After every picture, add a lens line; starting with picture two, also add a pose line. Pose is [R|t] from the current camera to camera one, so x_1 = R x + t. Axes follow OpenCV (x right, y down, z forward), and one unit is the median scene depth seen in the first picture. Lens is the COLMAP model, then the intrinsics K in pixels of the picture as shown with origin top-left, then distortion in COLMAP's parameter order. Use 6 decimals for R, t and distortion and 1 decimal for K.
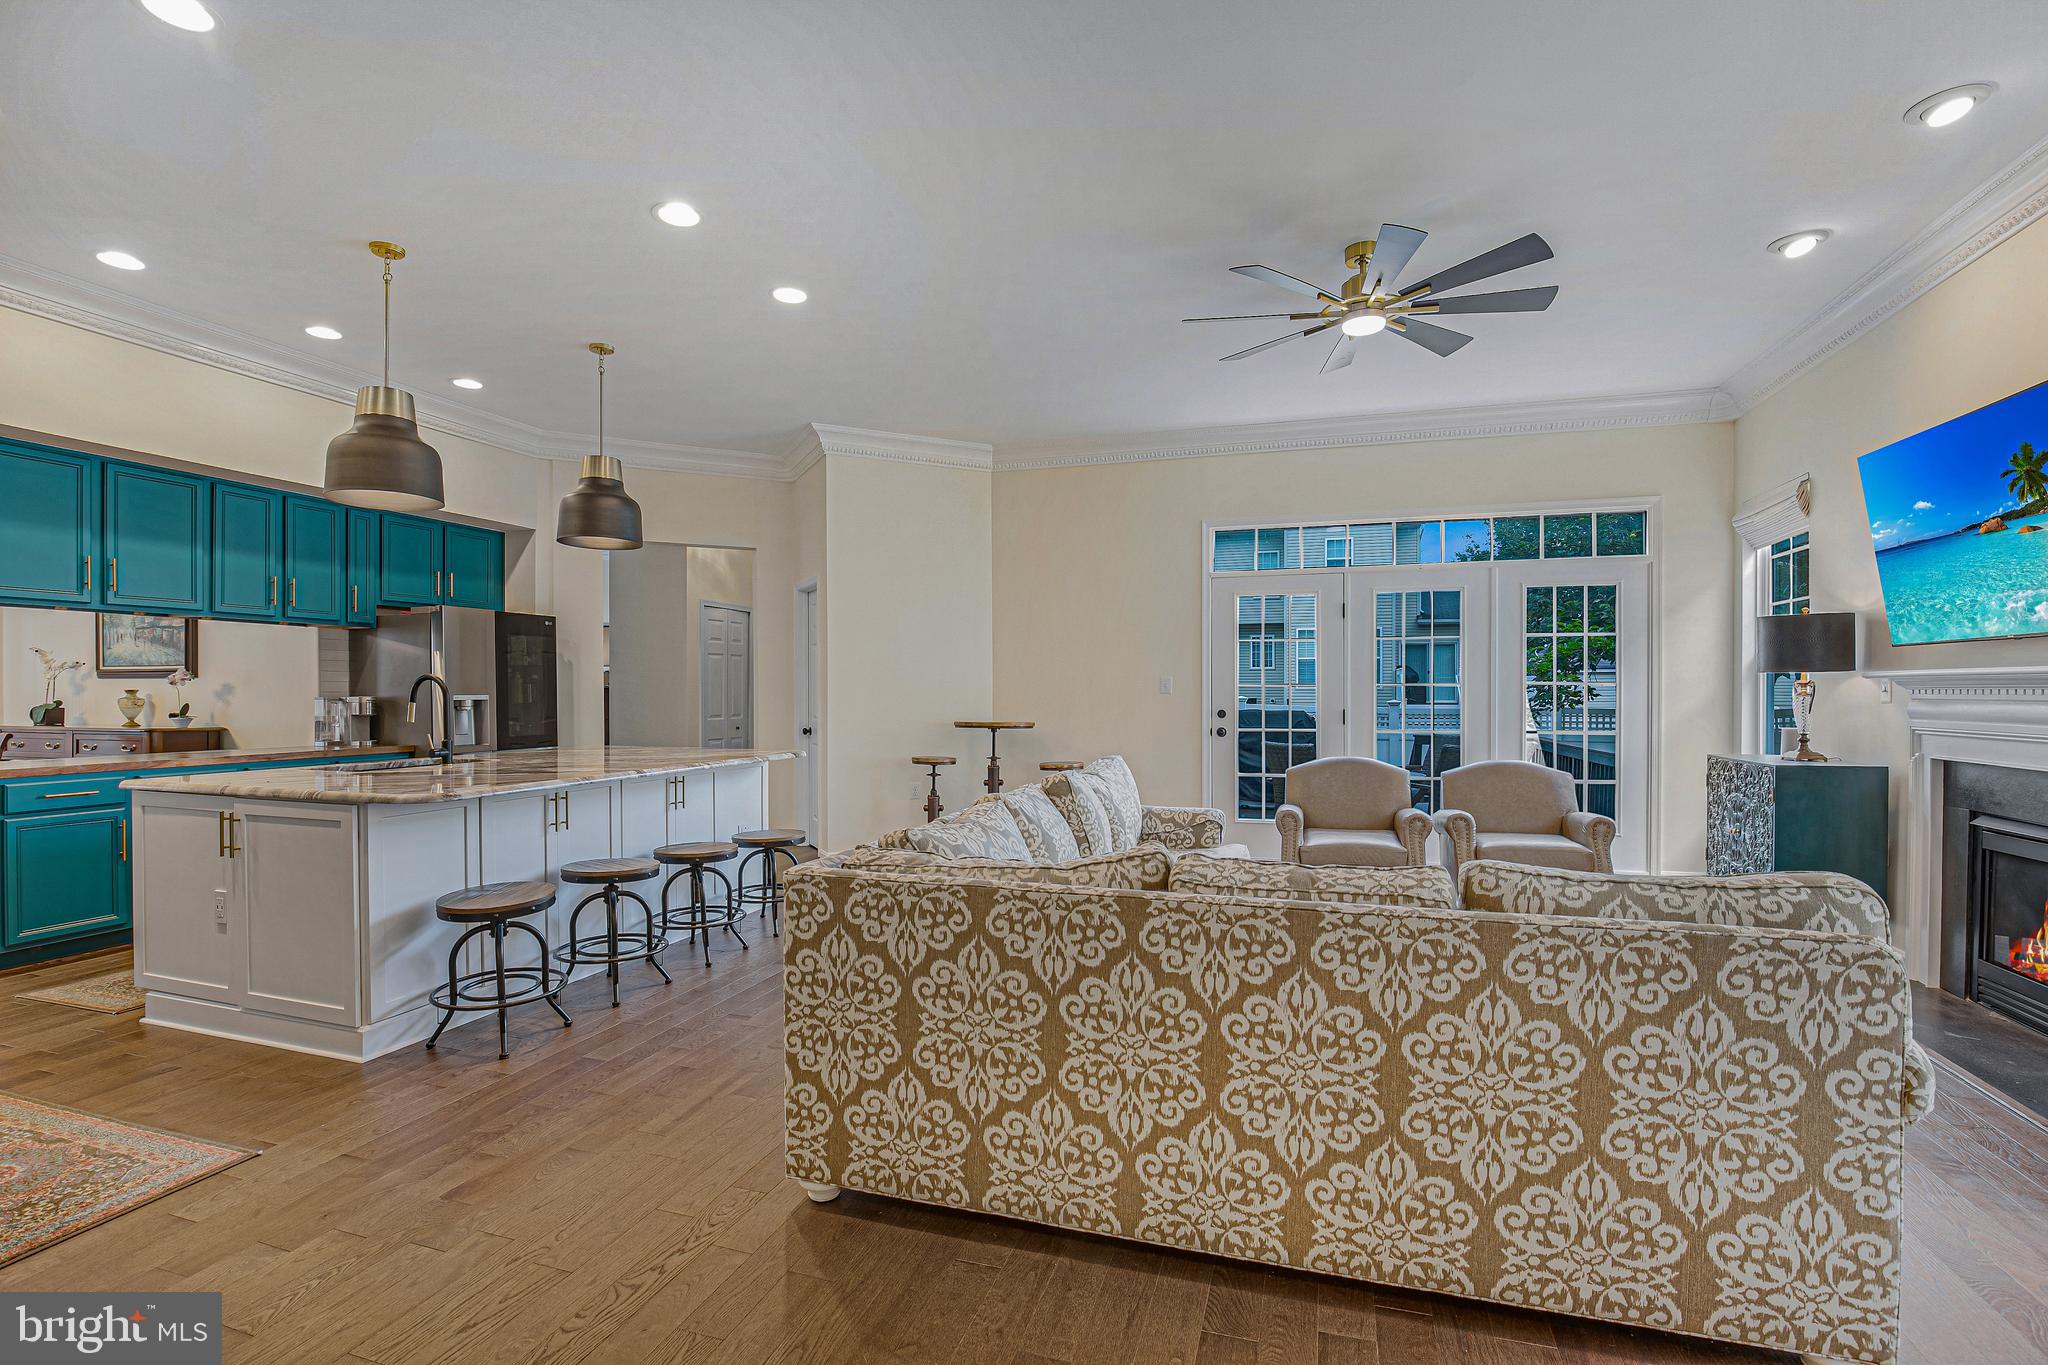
lens RADIAL K [[945.6, 0, 1011.4], [0, 945.6, 685.5], [0, 0, 1]] dist [-0.031394, 0.006434]
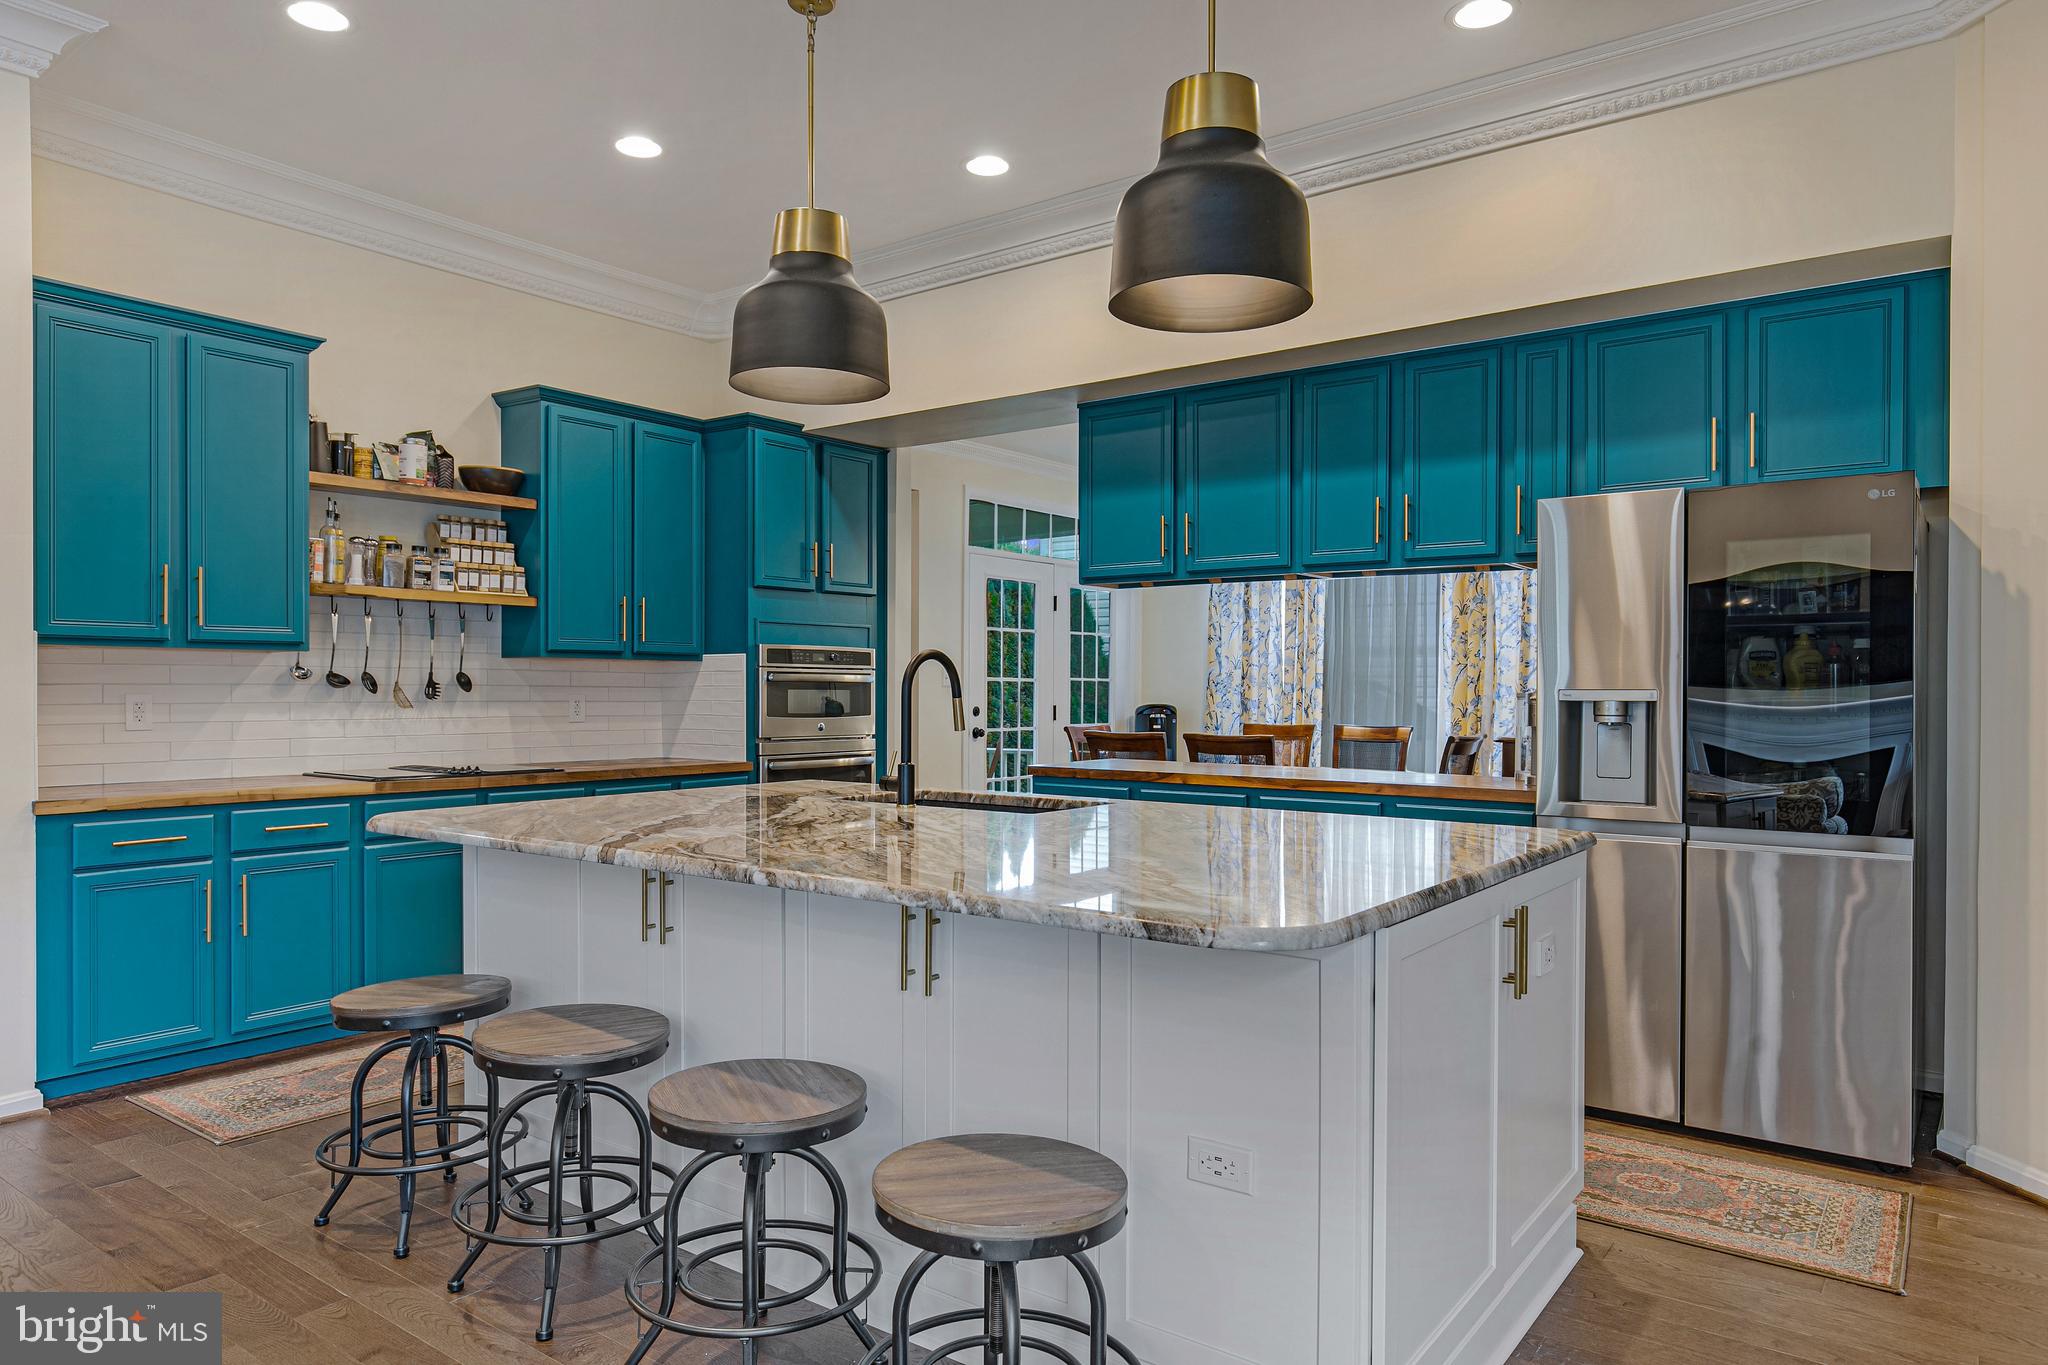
lens RADIAL K [[1288.7, 0, 1012.9], [0, 1288.7, 699.6], [0, 0, 1]] dist [0.005327, -0.000766]
pose [[-0.329268, 0.012167, -0.944158, 0.138928], [0.002320, 0.999924, 0.012077, 0.008785], [0.944234, 0.001786, -0.329271, 1.444195]]
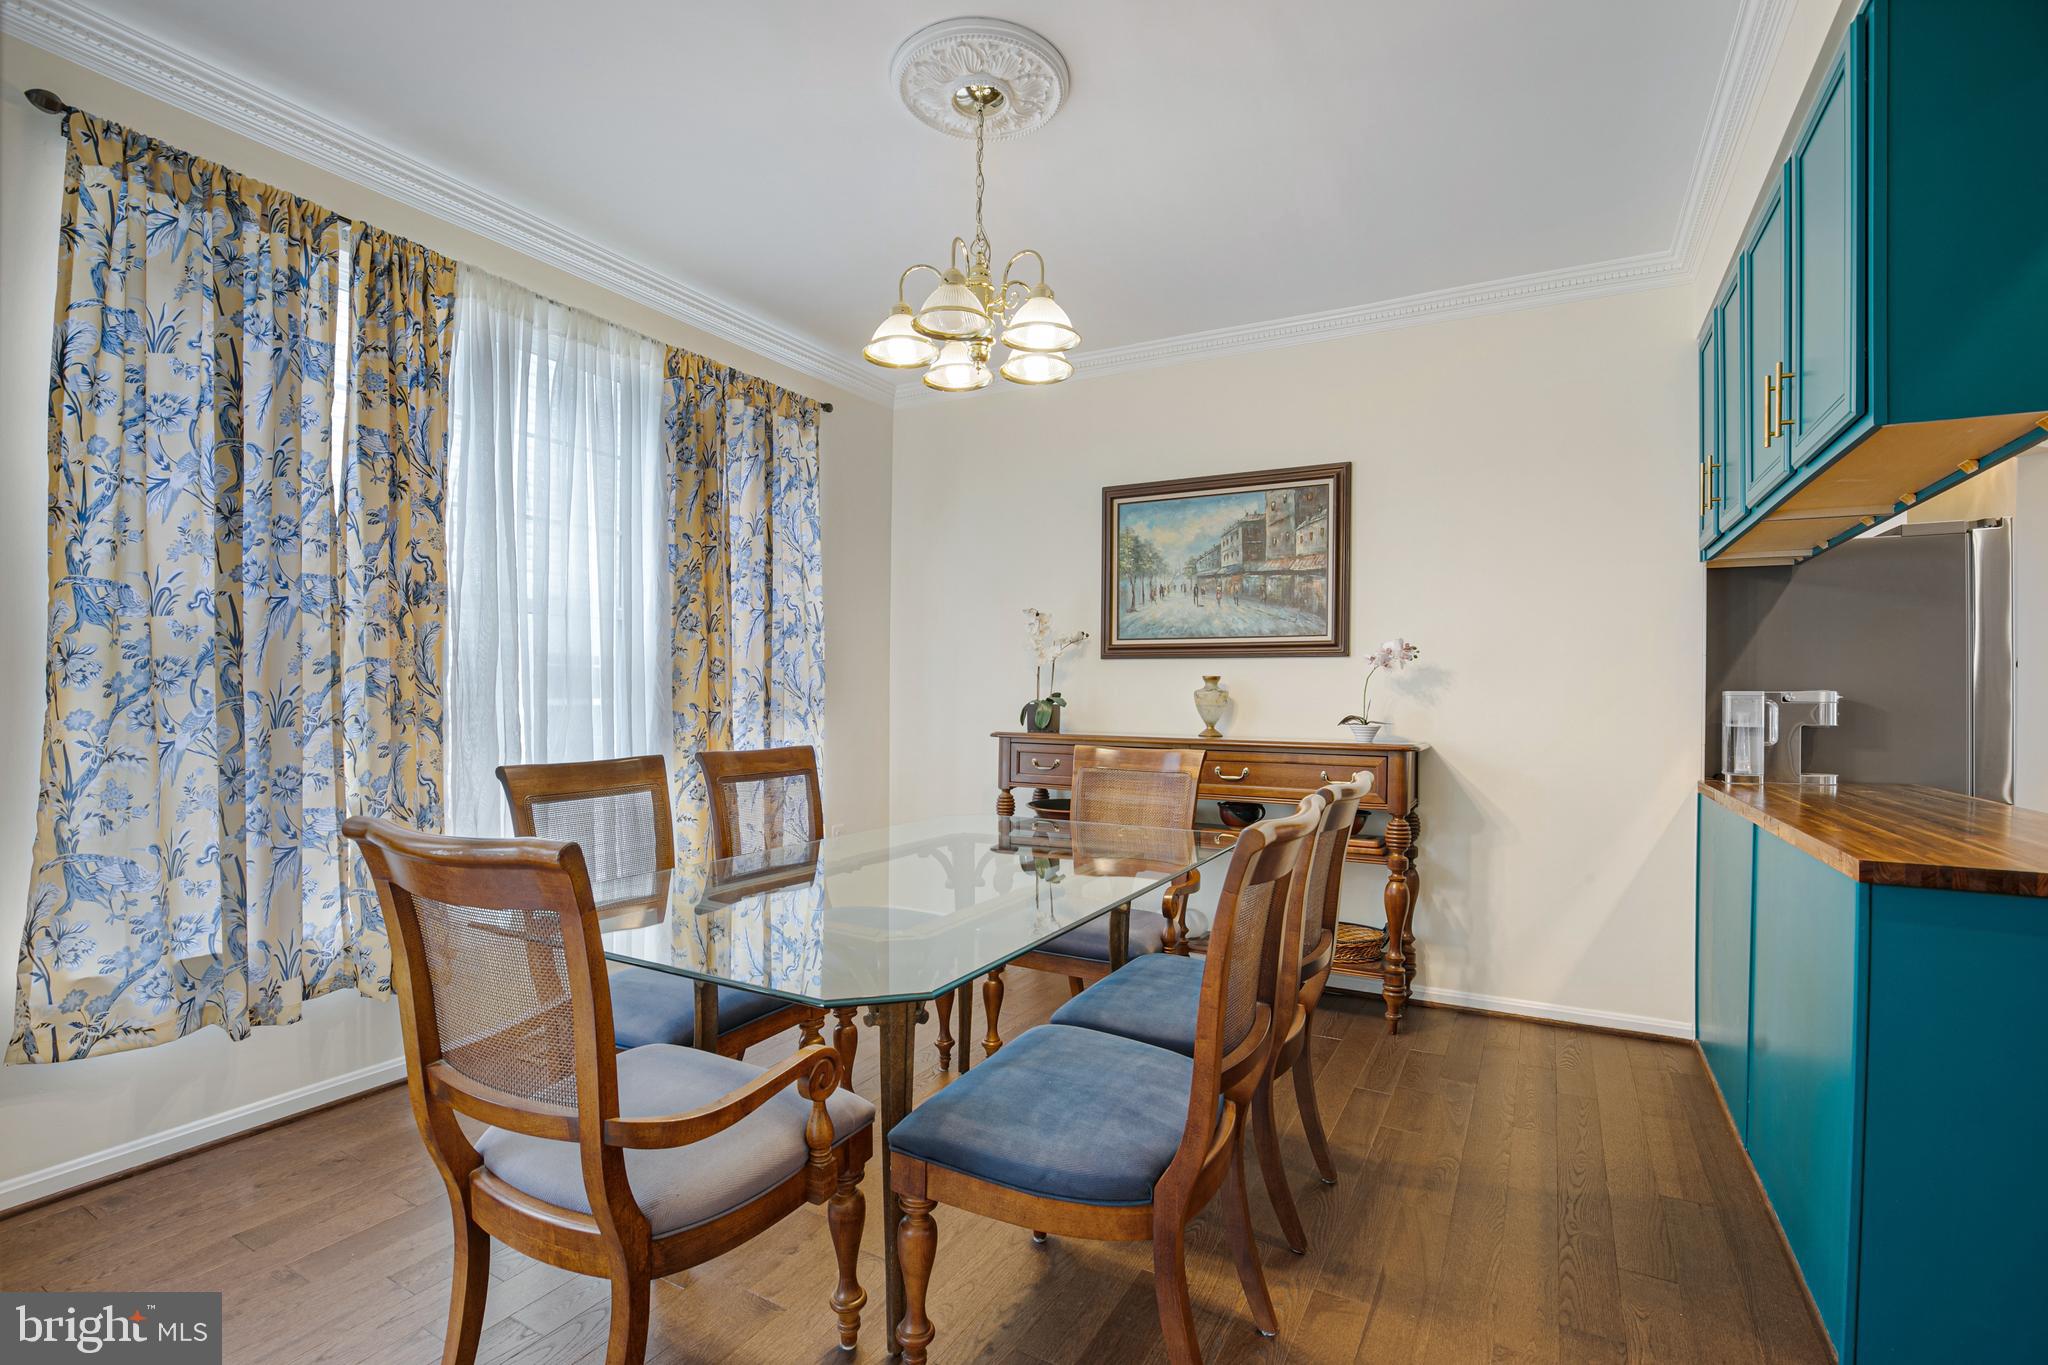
lens RADIAL K [[945.6, 0, 1035.4], [0, 945.6, 701.0], [0, 0, 1]] dist [-0.031394, 0.006434]
pose [[0.982786, 0.012606, -0.184316, -1.541053], [-0.010527, 0.999870, 0.012251, 0.023256], [0.184446, -0.010099, 0.982791, 0.601493]]
